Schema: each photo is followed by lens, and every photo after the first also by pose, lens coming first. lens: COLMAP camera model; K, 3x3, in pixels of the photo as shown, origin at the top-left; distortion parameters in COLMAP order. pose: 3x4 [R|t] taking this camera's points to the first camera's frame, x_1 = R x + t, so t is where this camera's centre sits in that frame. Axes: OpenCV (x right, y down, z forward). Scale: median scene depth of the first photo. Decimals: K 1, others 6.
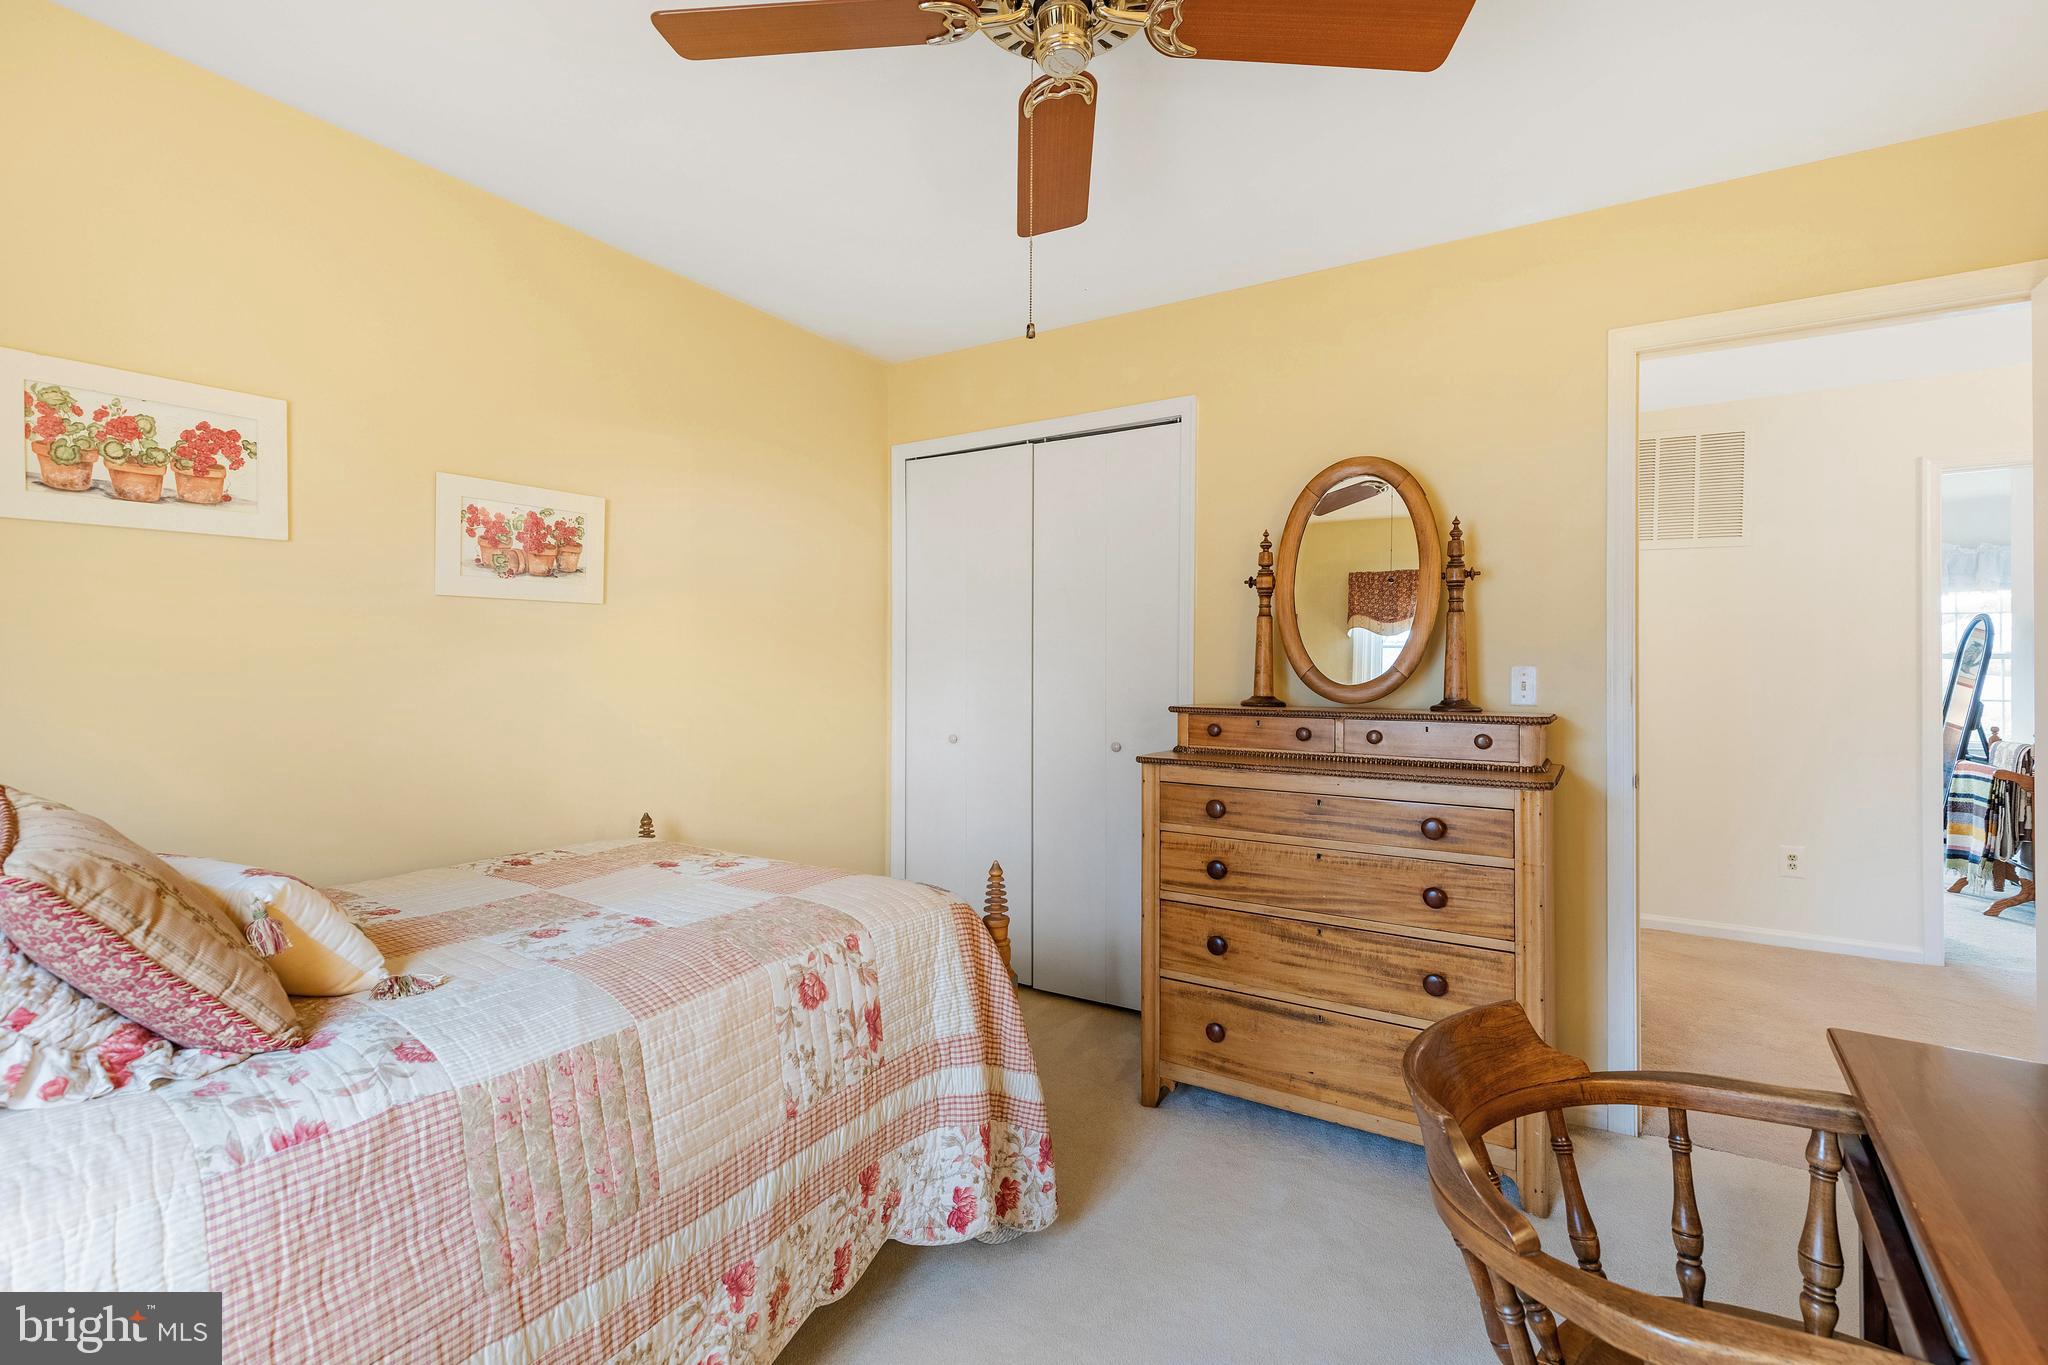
lens RADIAL K [[937.2, 0, 1019.8], [0, 937.2, 670.3], [0, 0, 1]] dist [0.002569, 0.000314]
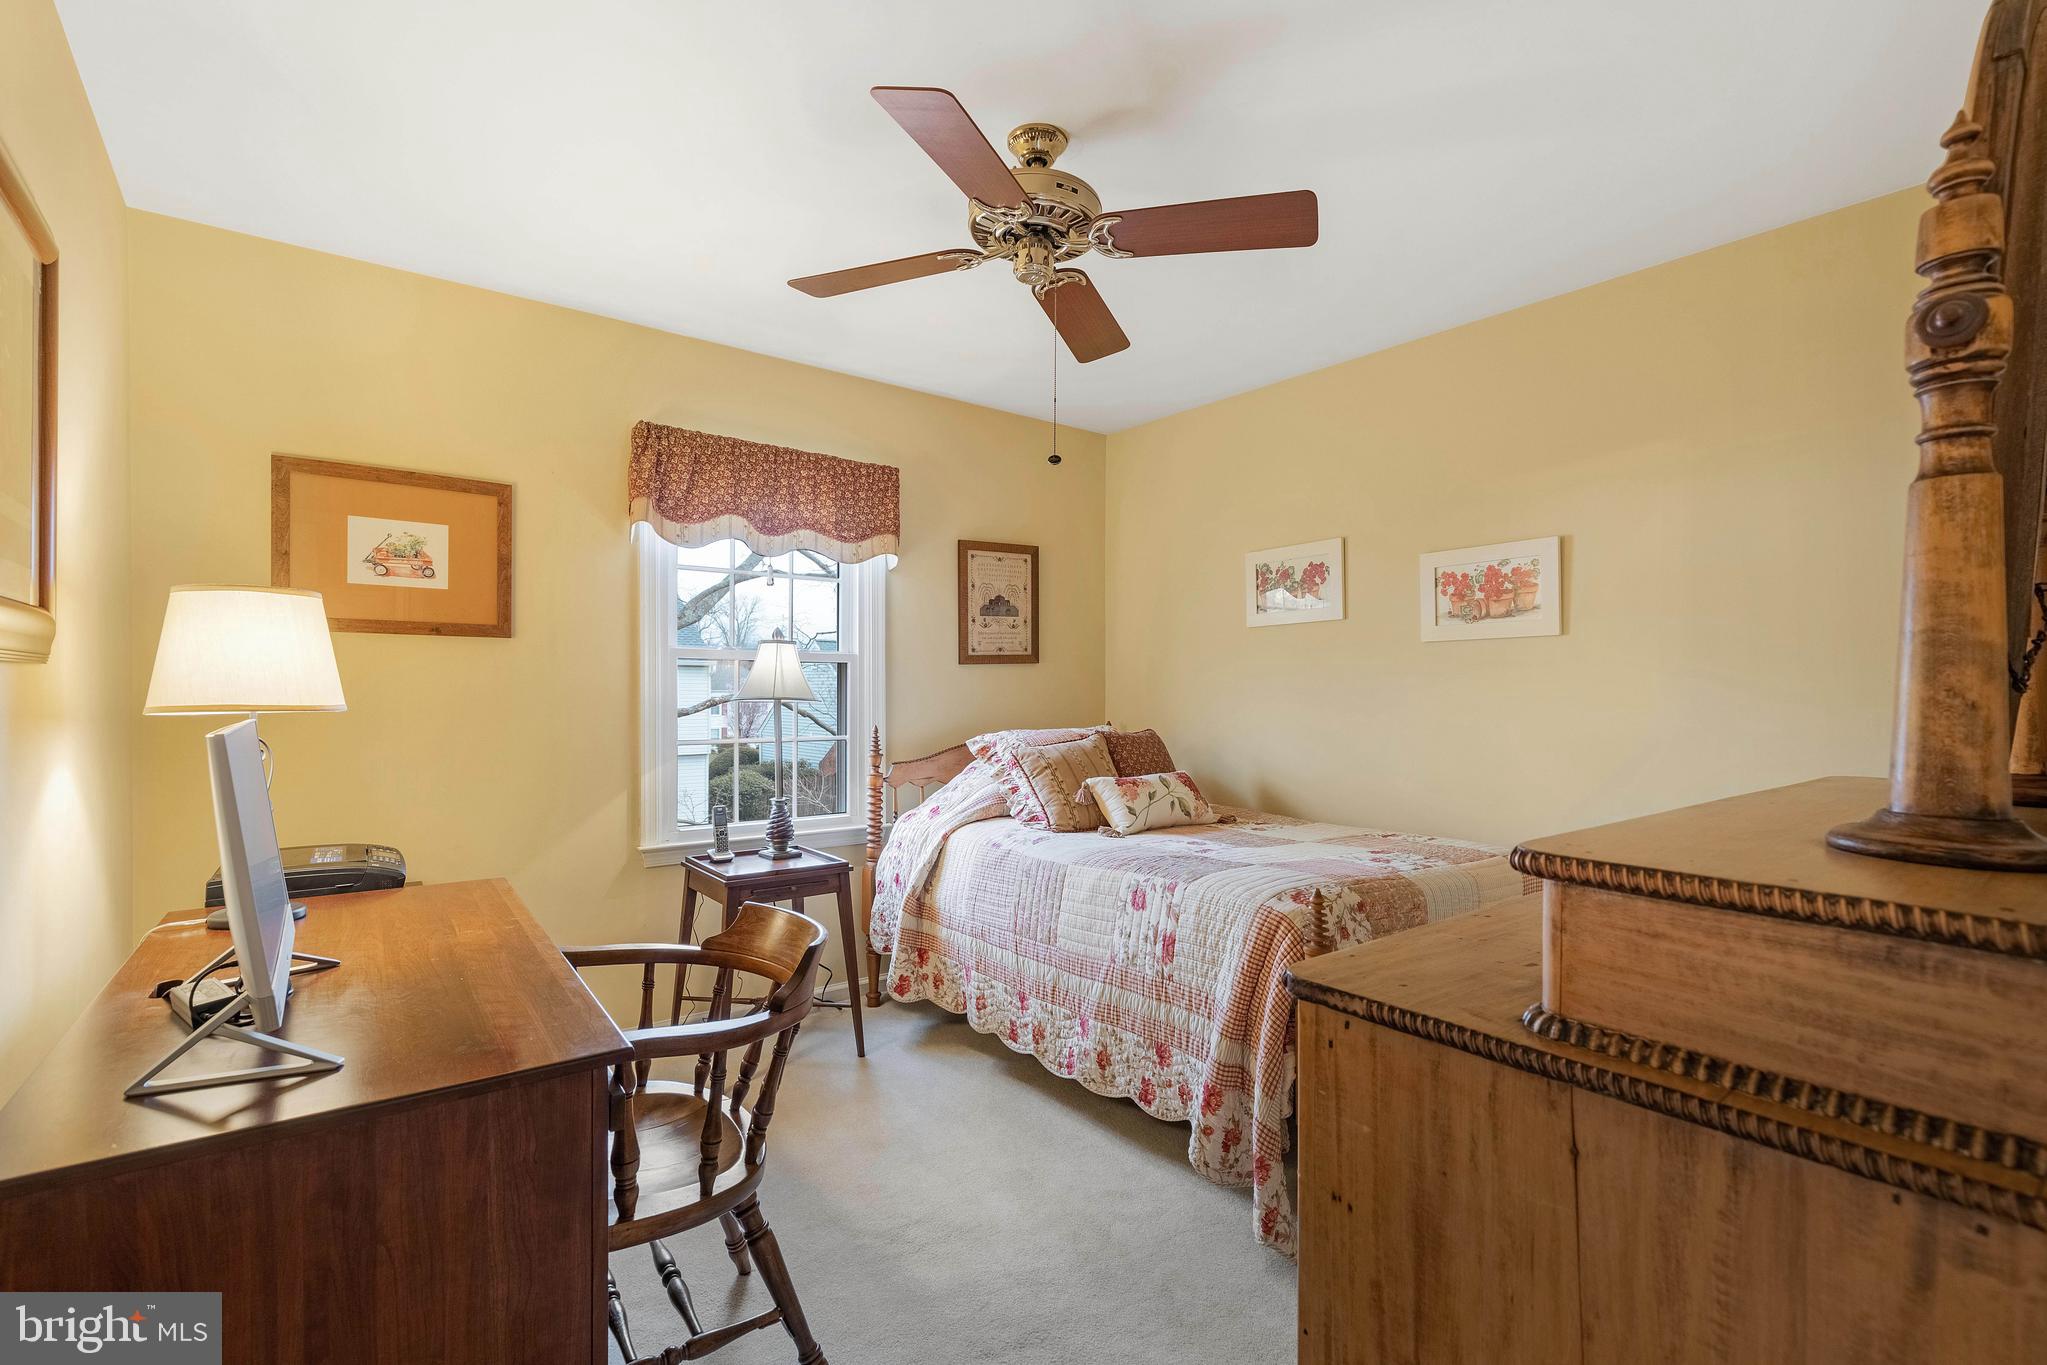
lens RADIAL K [[936.8, 0, 1021.1], [0, 936.8, 683.9], [0, 0, 1]] dist [0.002569, 0.000314]
pose [[-0.353573, -0.007049, -0.935381, 1.107702], [-0.004195, 0.999974, -0.005950, -0.008078], [0.935398, 0.001820, -0.353593, 1.150214]]
